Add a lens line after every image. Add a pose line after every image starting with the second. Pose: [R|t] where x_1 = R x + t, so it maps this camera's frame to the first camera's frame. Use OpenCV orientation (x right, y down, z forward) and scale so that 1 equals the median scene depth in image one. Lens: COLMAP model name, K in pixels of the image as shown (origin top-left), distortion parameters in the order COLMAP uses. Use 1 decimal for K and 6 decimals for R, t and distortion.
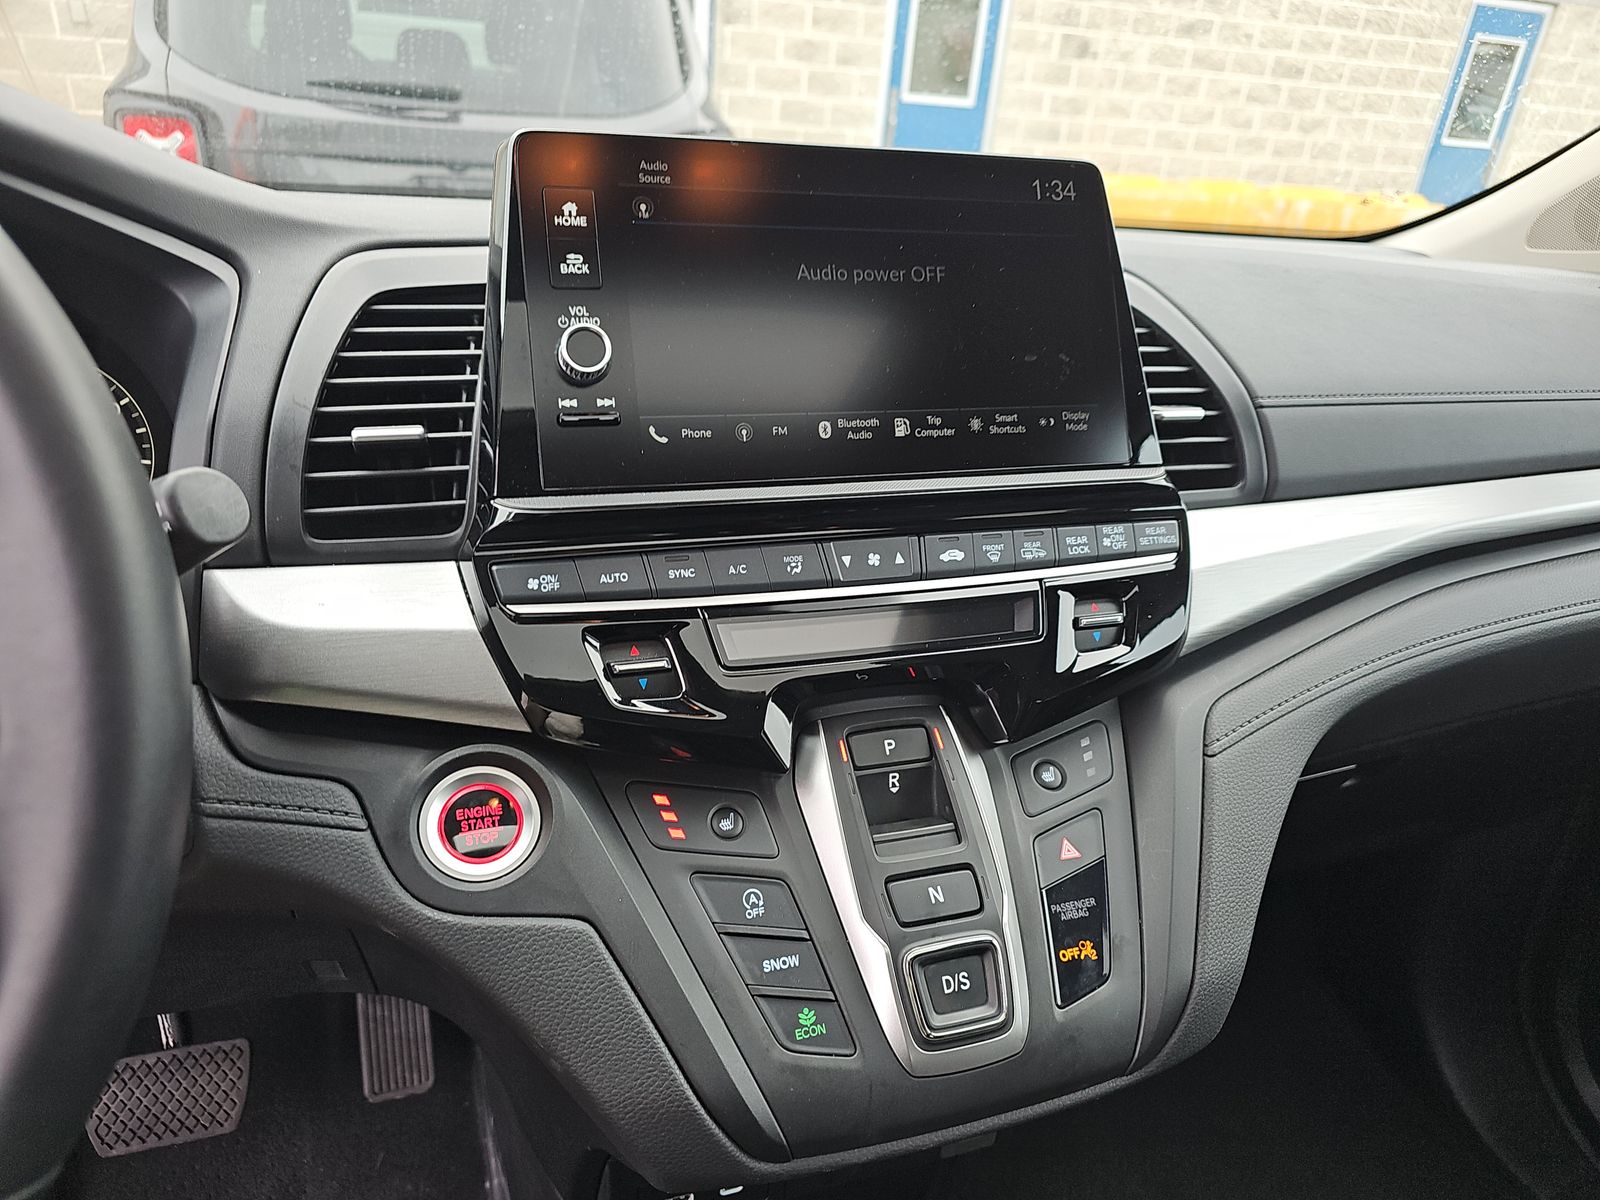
lens RADIAL K [[1031.0, 0, 790.8], [0, 1031.0, 607.7], [0, 0, 1]] dist [0.064685, -0.049077]
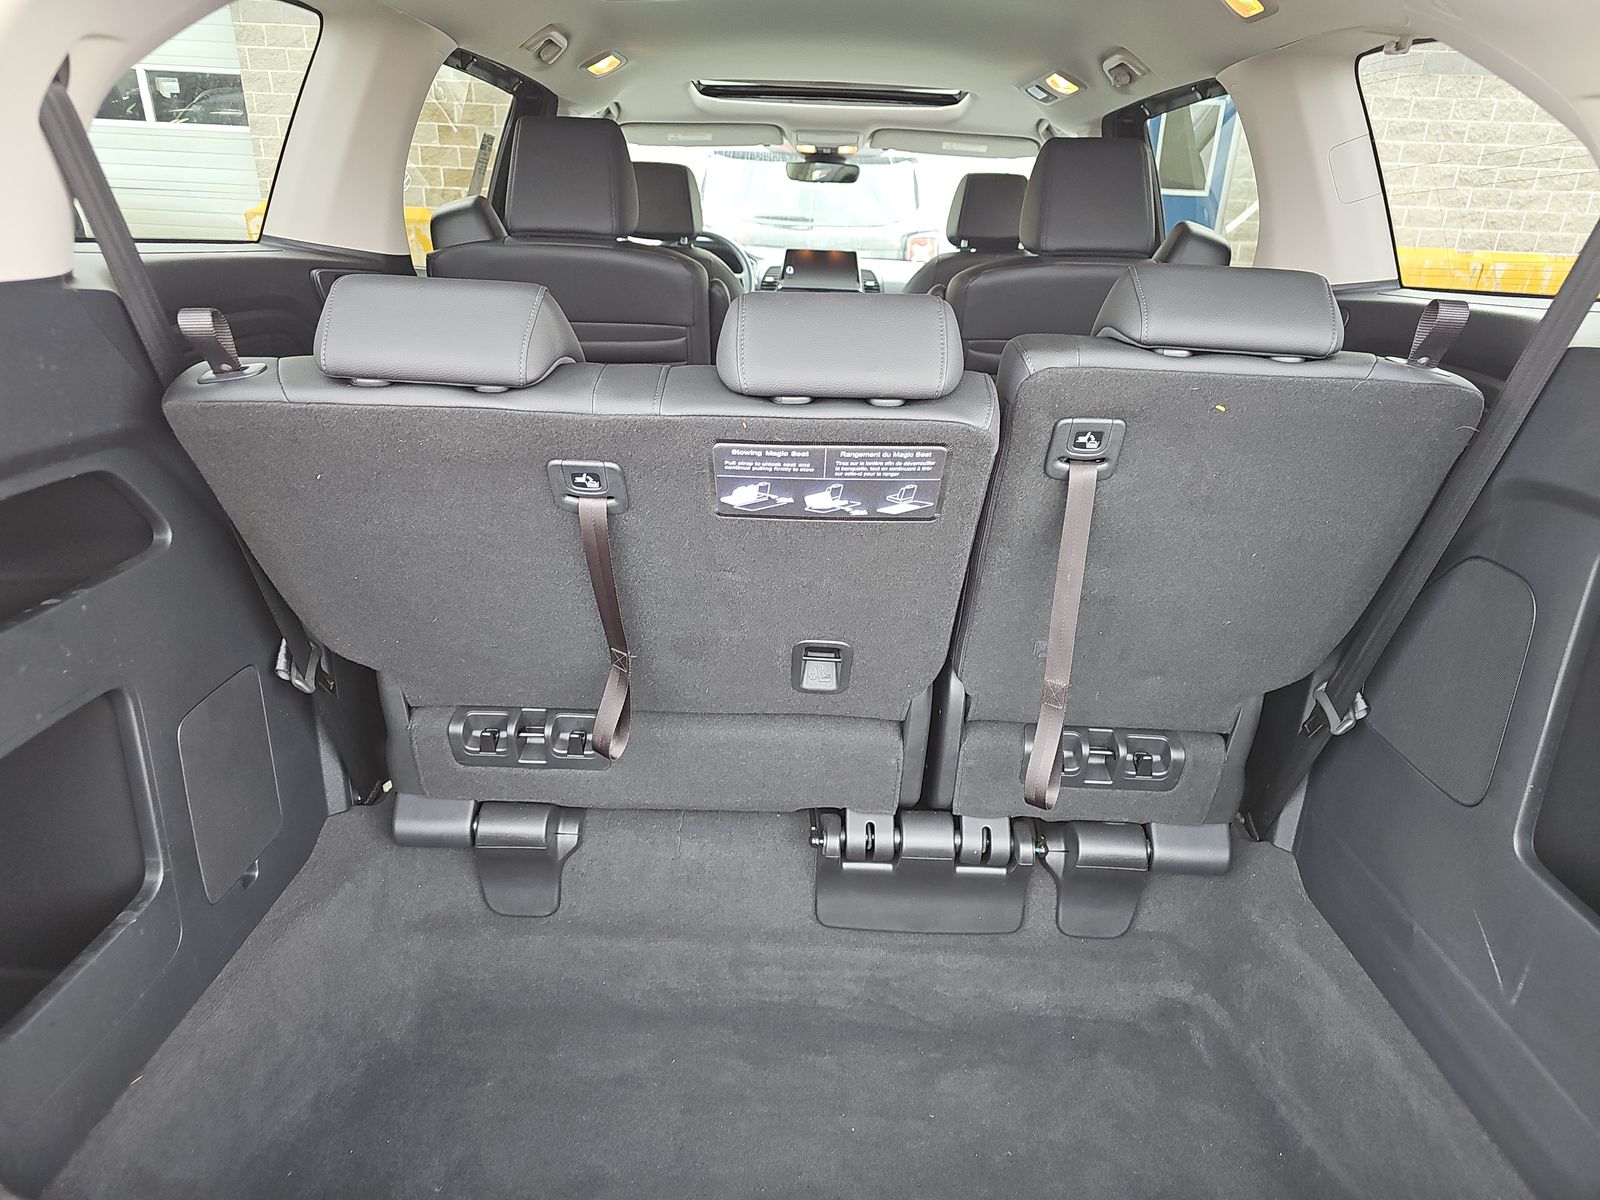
lens RADIAL K [[1031.0, 0, 790.8], [0, 1031.0, 607.7], [0, 0, 1]] dist [0.064685, -0.049077]
pose [[0.941901, 0.102110, -0.319995, 0.148808], [-0.121096, 0.991837, -0.039951, 0.149541], [0.313303, 0.076380, 0.946577, -0.364276]]
